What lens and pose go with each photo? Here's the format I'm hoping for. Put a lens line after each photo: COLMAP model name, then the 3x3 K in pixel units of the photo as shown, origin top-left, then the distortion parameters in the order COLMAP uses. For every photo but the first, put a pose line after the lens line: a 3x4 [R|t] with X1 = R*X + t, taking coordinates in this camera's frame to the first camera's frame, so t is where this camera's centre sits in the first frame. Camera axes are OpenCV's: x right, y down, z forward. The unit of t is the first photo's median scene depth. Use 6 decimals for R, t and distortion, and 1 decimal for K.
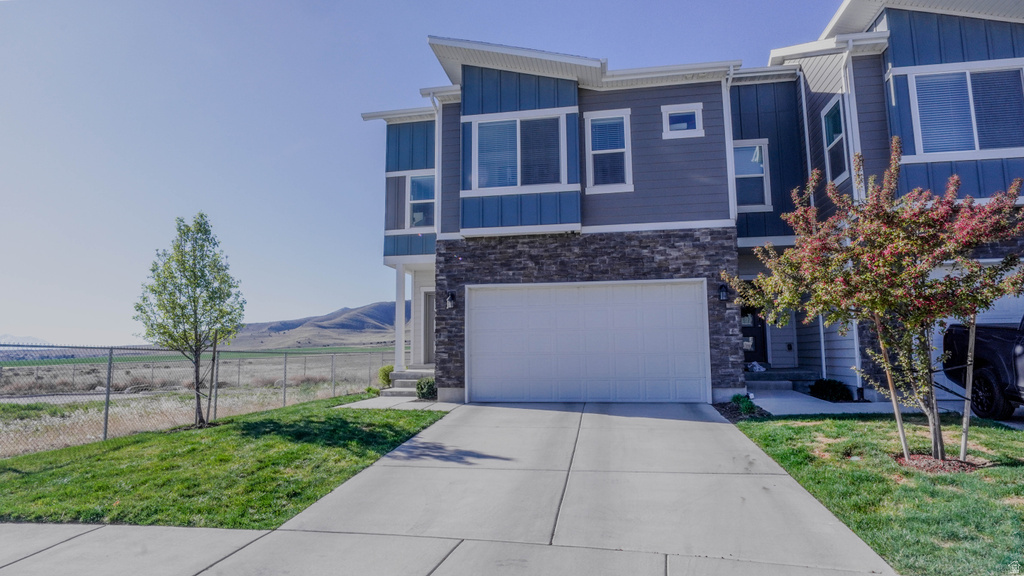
lens RADIAL K [[557.1, 0, 519.7], [0, 557.1, 285.1], [0, 0, 1]] dist [-0.029916, 0.001897]
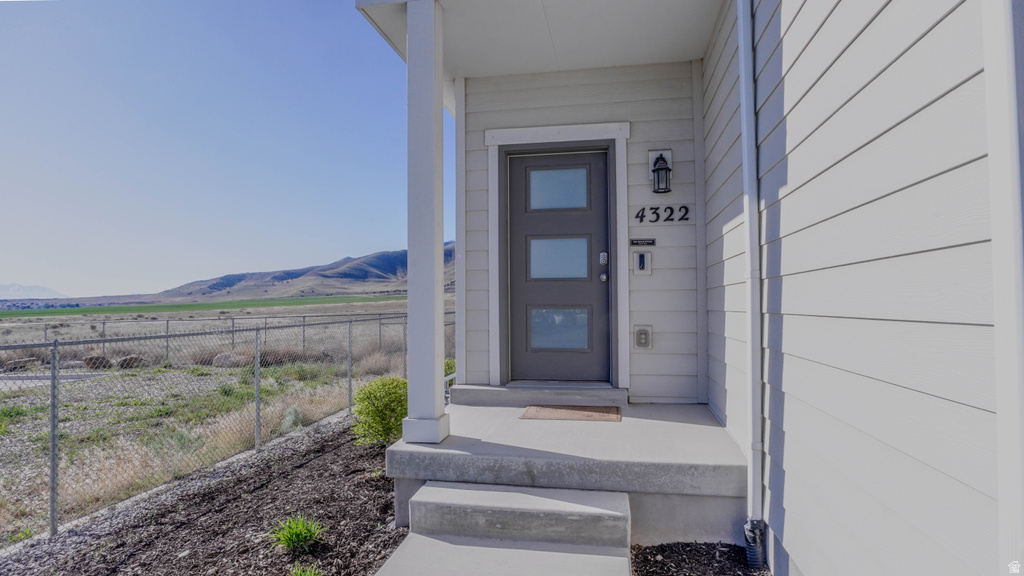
lens RADIAL K [[562.0, 0, 512.0], [0, 562.0, 288.0], [0, 0, 1]] dist [-0.031992, 0.000888]
pose [[0.999822, 0.003679, -0.018493, -0.225070], [-0.001905, 0.995471, 0.095045, 0.085019], [0.018759, -0.094993, 0.995301, 0.981343]]
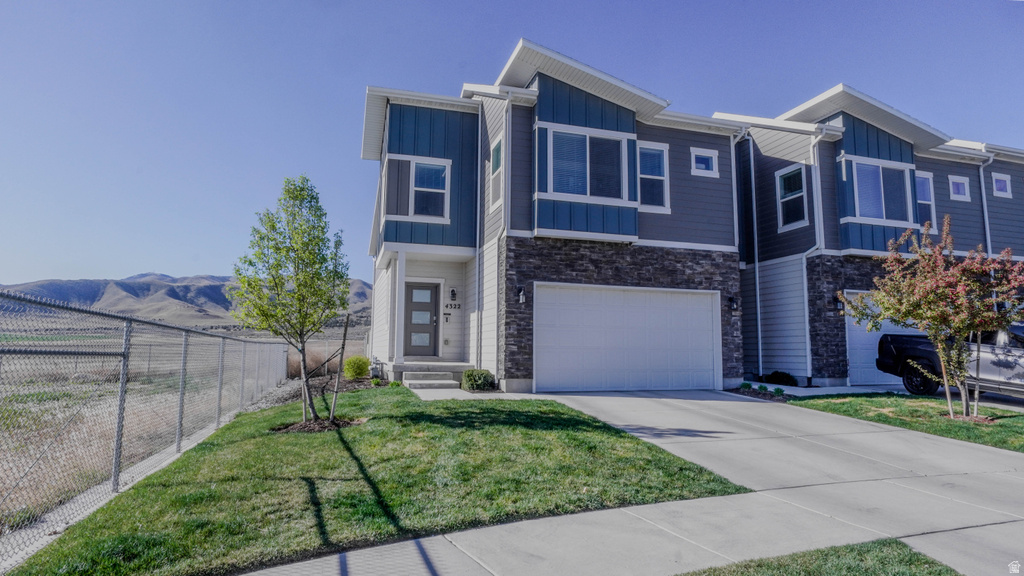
lens RADIAL K [[552.6, 0, 515.0], [0, 552.6, 286.6], [0, 0, 1]] dist [-0.039465, 0.011546]
pose [[0.895454, 0.070147, 0.439593, -0.598334], [-0.073139, 0.997270, -0.010151, 0.023232], [-0.439105, -0.023062, 0.898140, 0.078180]]
